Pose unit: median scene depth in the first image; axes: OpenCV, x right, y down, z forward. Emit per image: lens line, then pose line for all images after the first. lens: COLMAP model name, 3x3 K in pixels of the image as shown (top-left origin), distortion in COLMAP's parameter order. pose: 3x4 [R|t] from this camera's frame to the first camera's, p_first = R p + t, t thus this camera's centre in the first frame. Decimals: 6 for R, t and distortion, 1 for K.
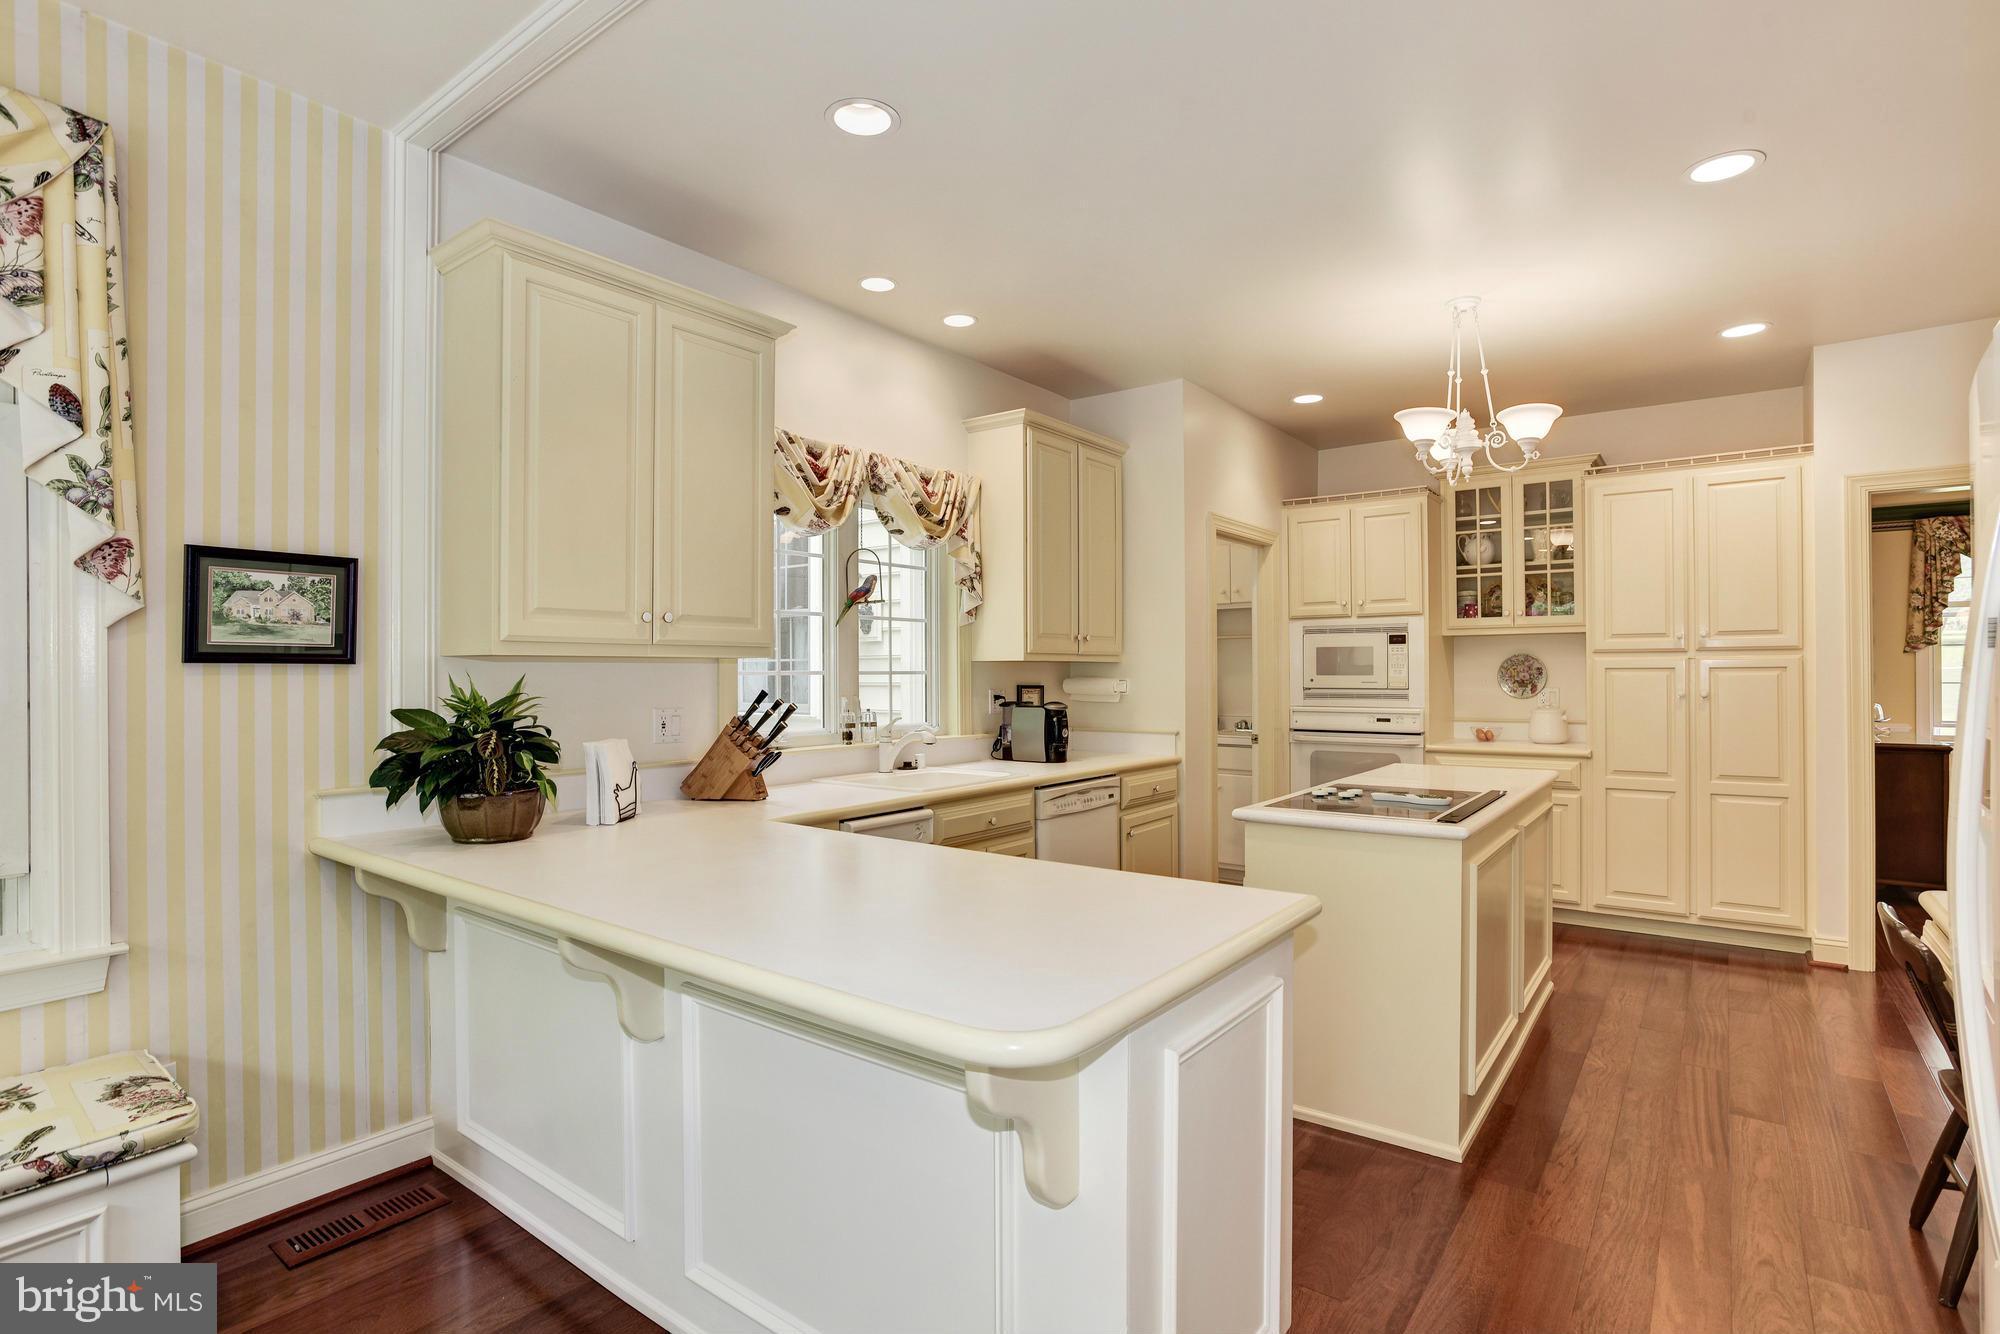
lens RADIAL K [[956.9, 0, 1000.0], [0, 956.9, 667.0], [0, 0, 1]] dist [-0.053073, 0.021333]
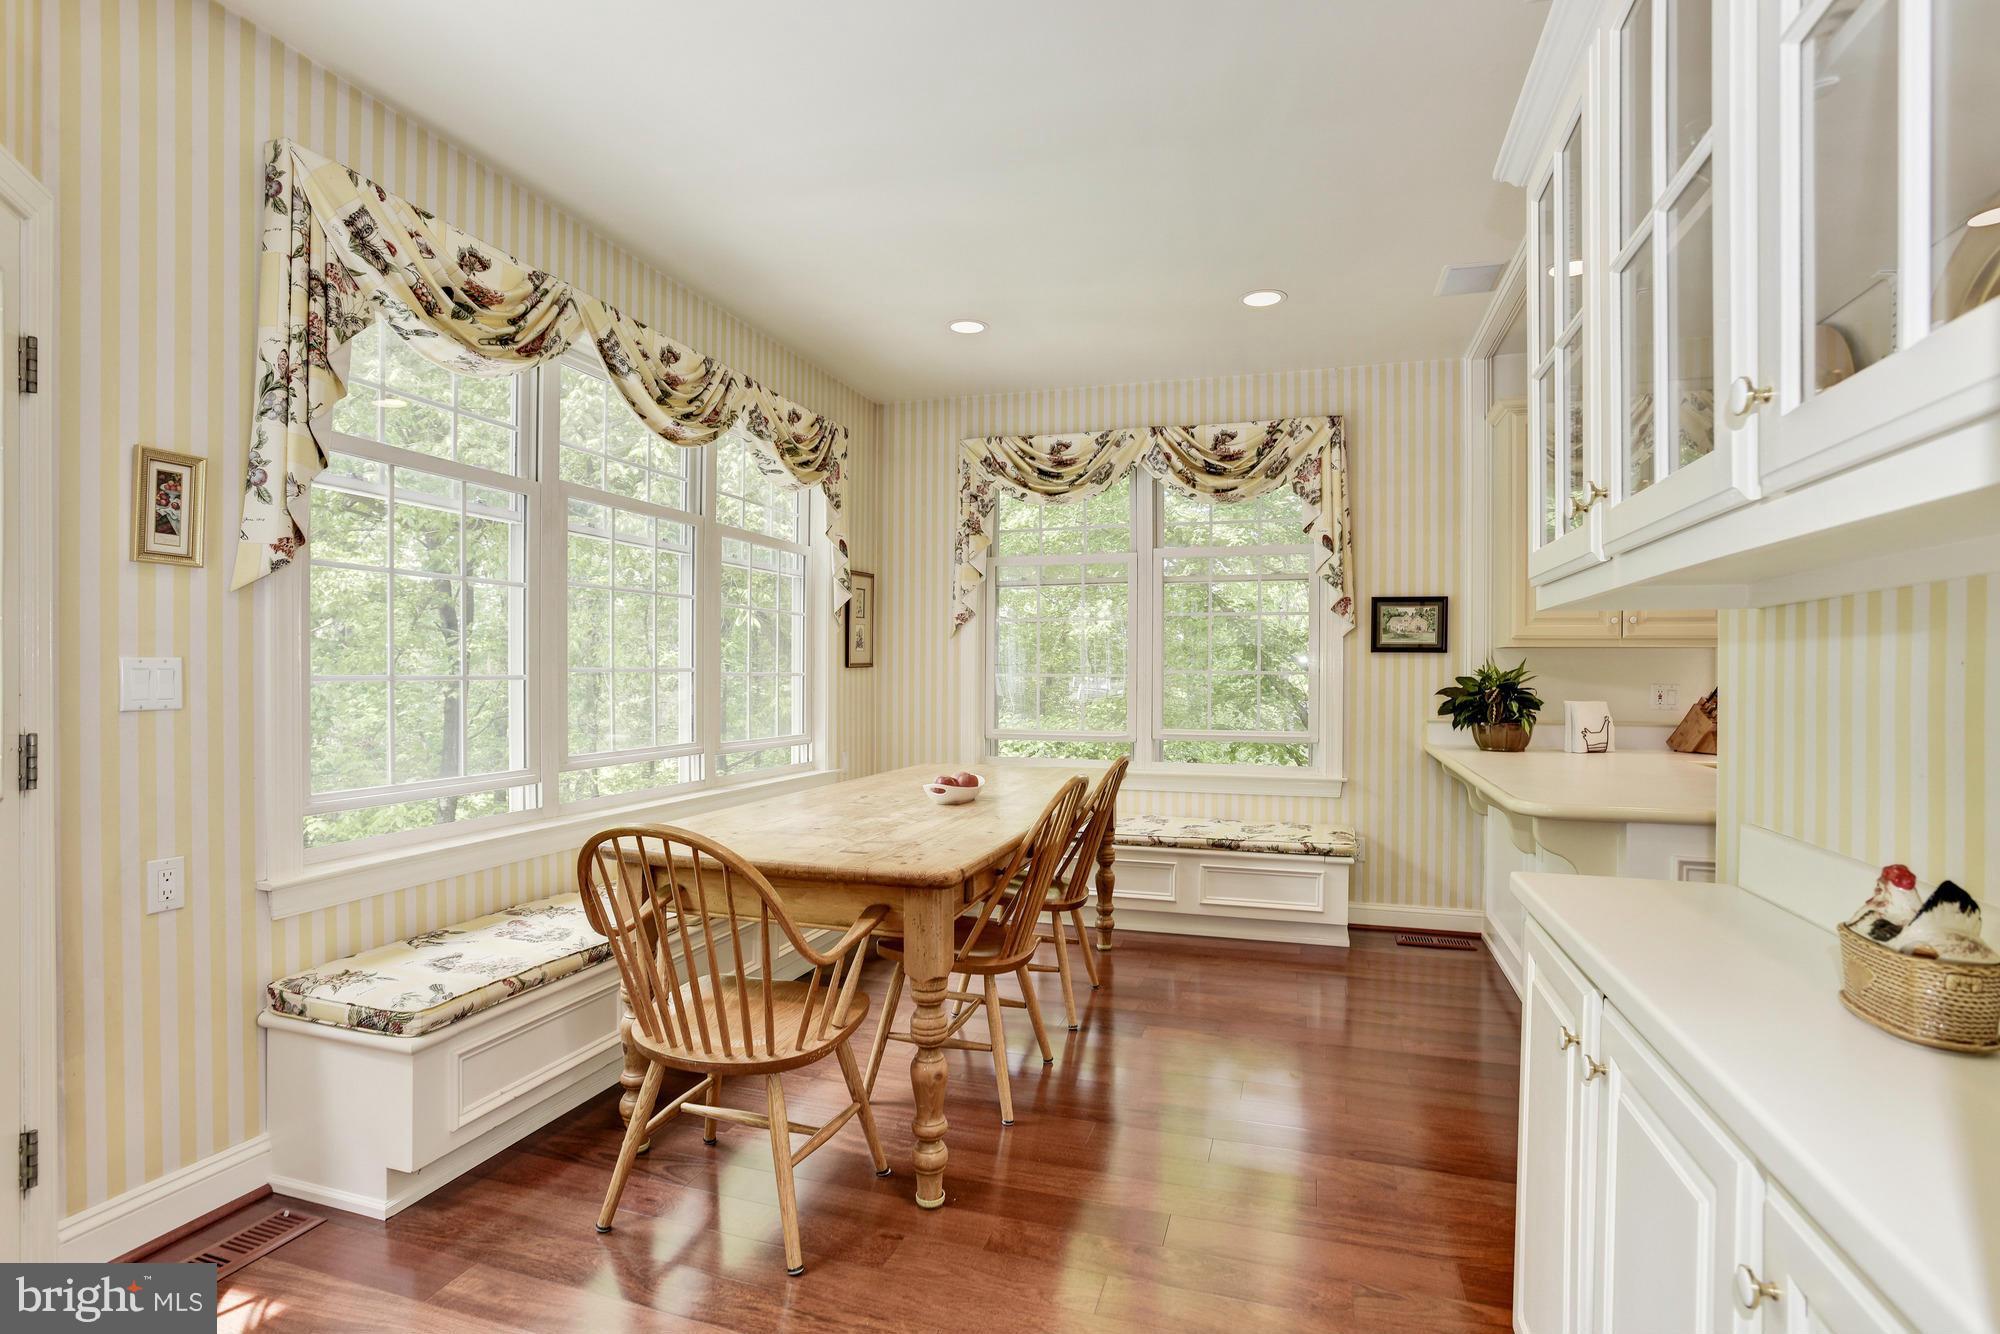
lens RADIAL K [[956.9, 0, 1000.0], [0, 956.9, 667.0], [0, 0, 1]] dist [-0.053073, 0.021333]
pose [[0.306525, 0.001381, -0.951862, 0.891103], [-0.007713, 0.999970, -0.001033, 0.036063], [0.951831, 0.007658, 0.306526, -0.456345]]
